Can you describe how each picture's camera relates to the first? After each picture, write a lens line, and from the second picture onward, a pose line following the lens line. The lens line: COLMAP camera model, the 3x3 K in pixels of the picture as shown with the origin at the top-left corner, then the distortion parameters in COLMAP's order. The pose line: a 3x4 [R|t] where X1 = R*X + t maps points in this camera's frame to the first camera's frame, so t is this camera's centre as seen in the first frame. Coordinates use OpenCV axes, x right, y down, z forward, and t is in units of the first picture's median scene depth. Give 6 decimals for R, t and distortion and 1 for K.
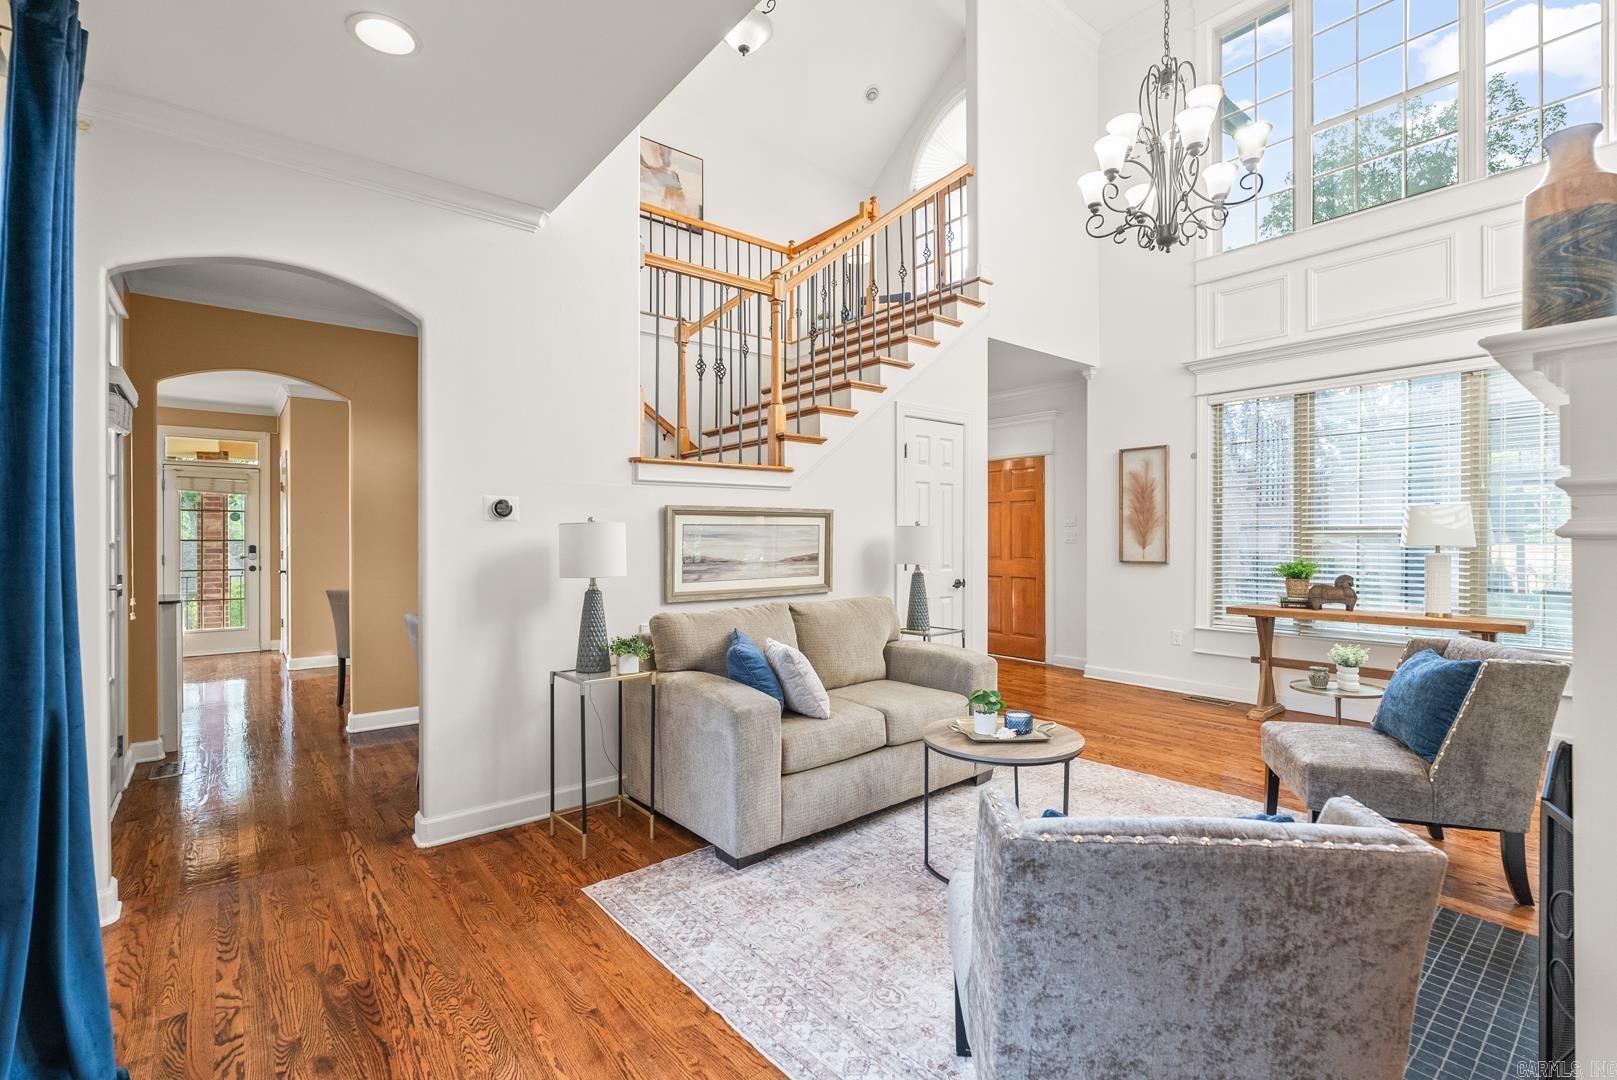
lens RADIAL K [[716.6, 0, 807.9], [0, 716.6, 533.0], [0, 0, 1]] dist [-0.007638, 0.000023]
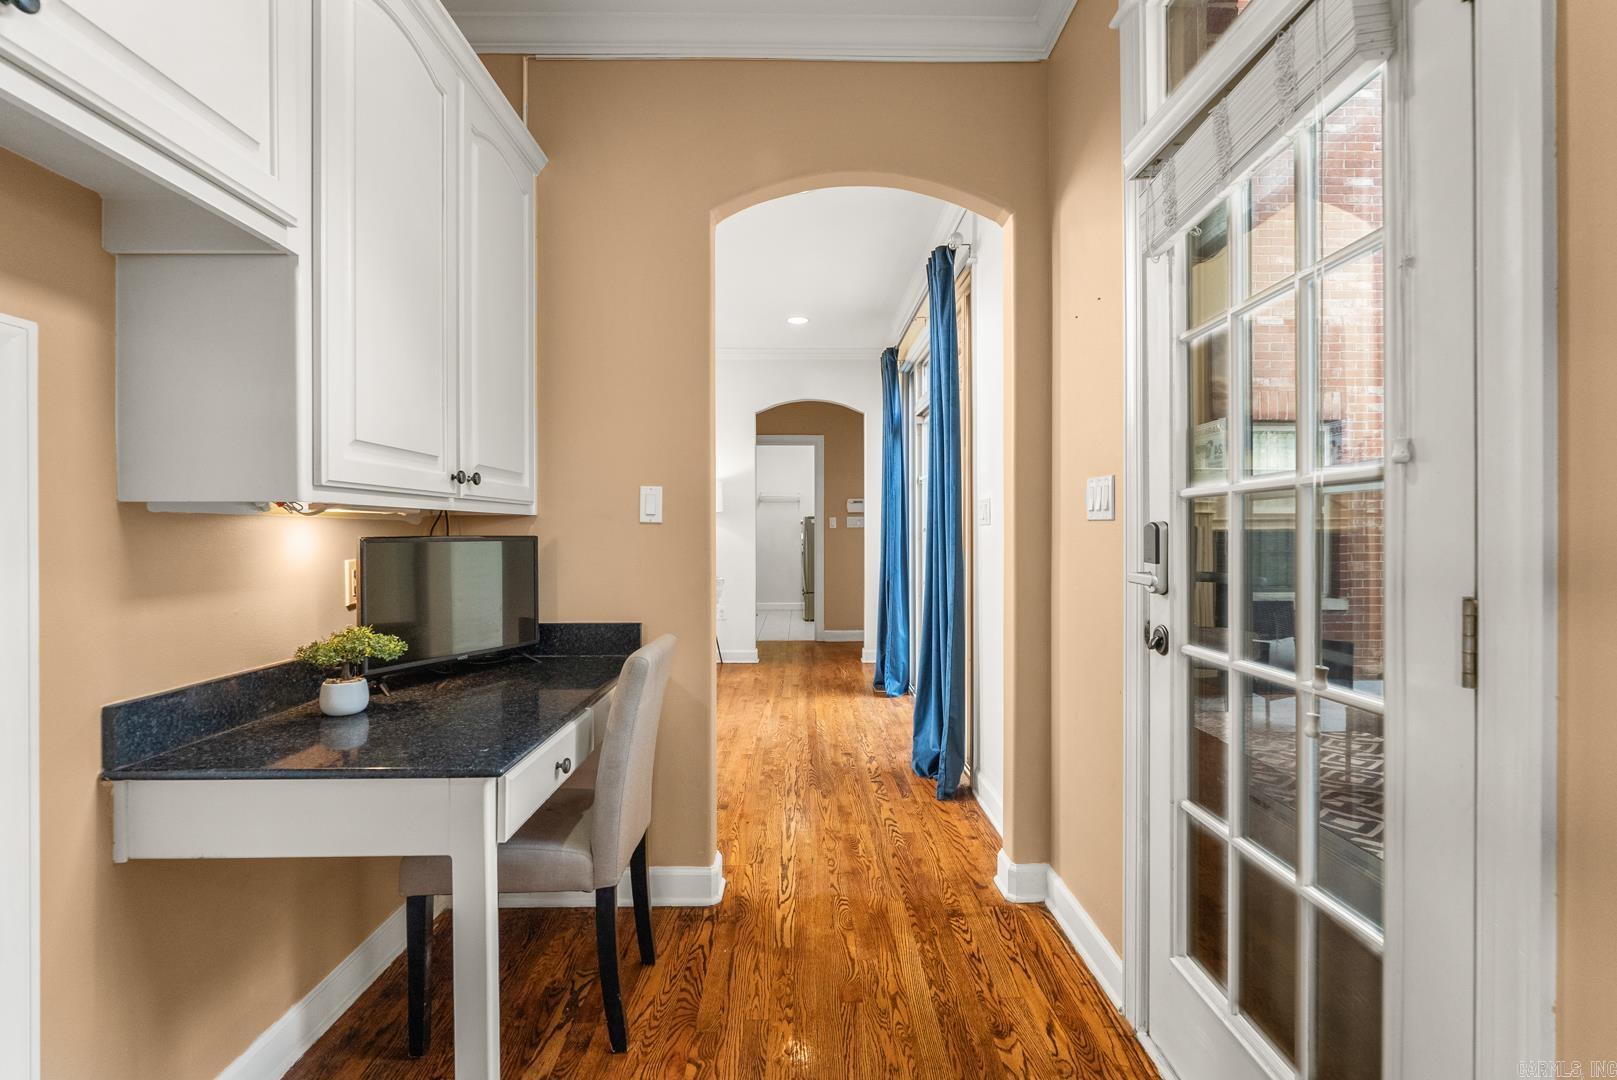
lens RADIAL K [[725.0, 0, 807.9], [0, 725.0, 528.5], [0, 0, 1]] dist [-0.003239, 0.000387]
pose [[-0.783724, 0.003207, 0.621101, -1.192428], [-0.000988, 0.999979, -0.006409, 0.046375], [-0.621109, -0.005637, -0.783704, 1.673805]]
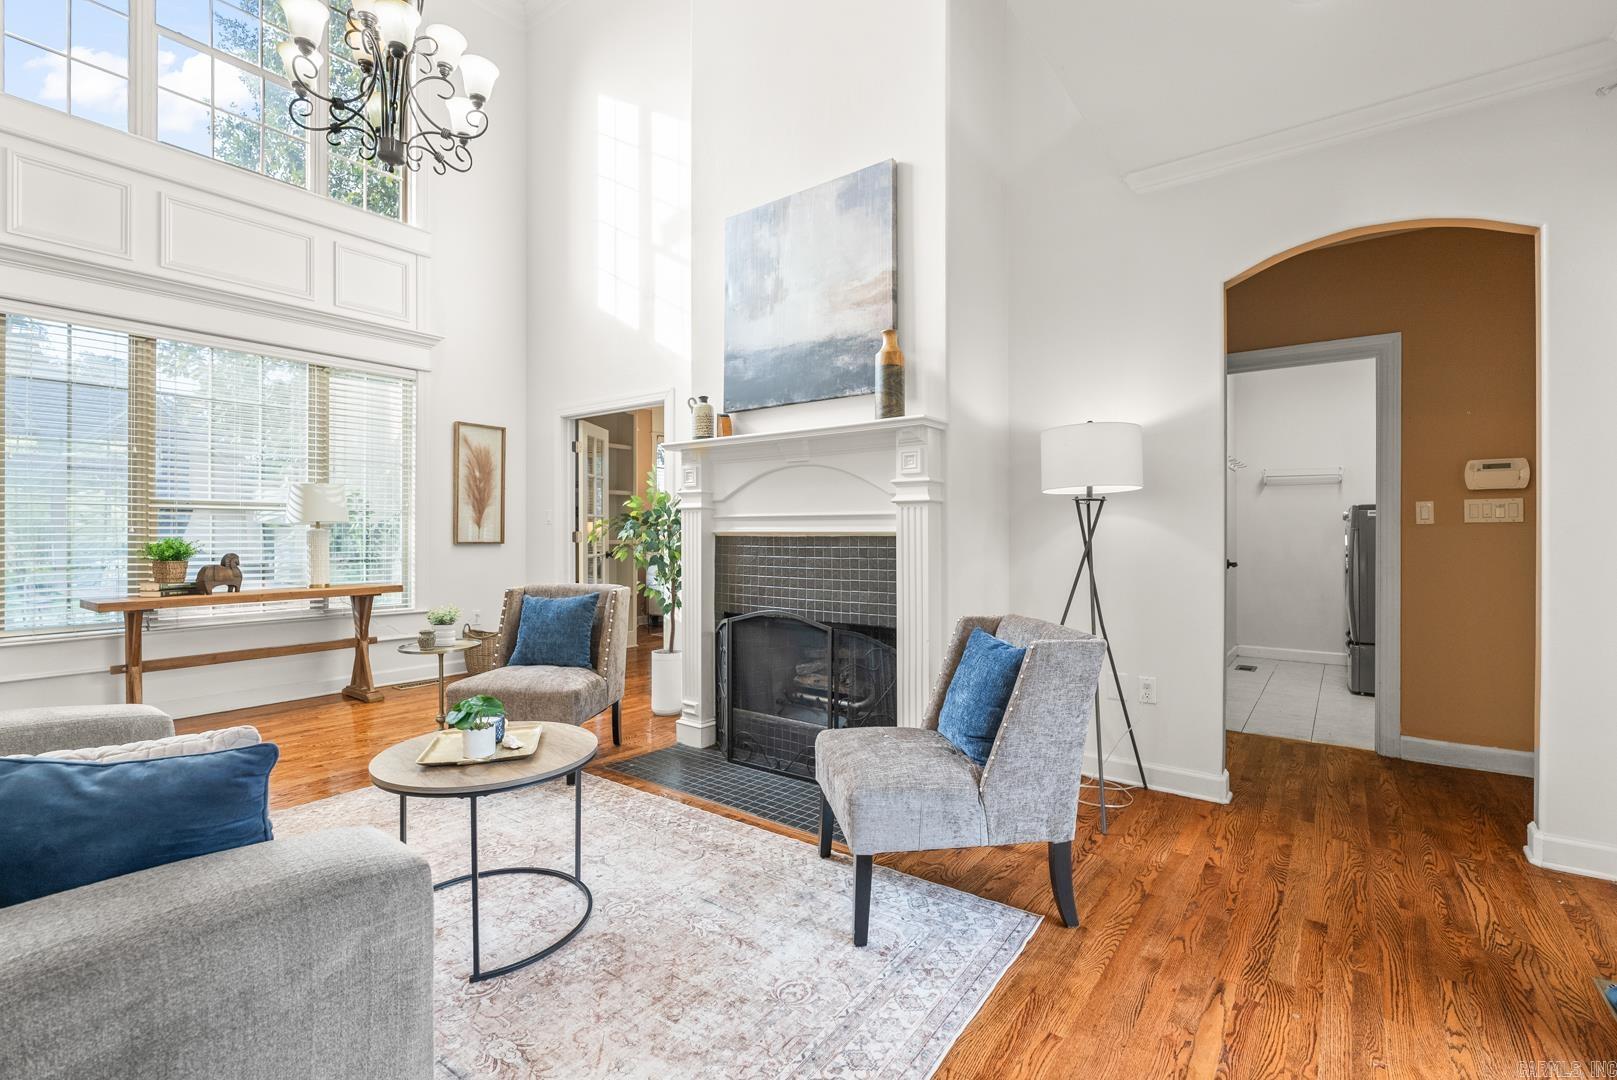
lens RADIAL K [[716.6, 0, 807.9], [0, 716.6, 533.0], [0, 0, 1]] dist [-0.007638, 0.000023]
pose [[-0.239987, 0.000038, 0.970776, -0.537225], [-0.004791, 0.999988, -0.001223, 0.050943], [-0.970764, -0.004945, -0.239984, 0.846955]]
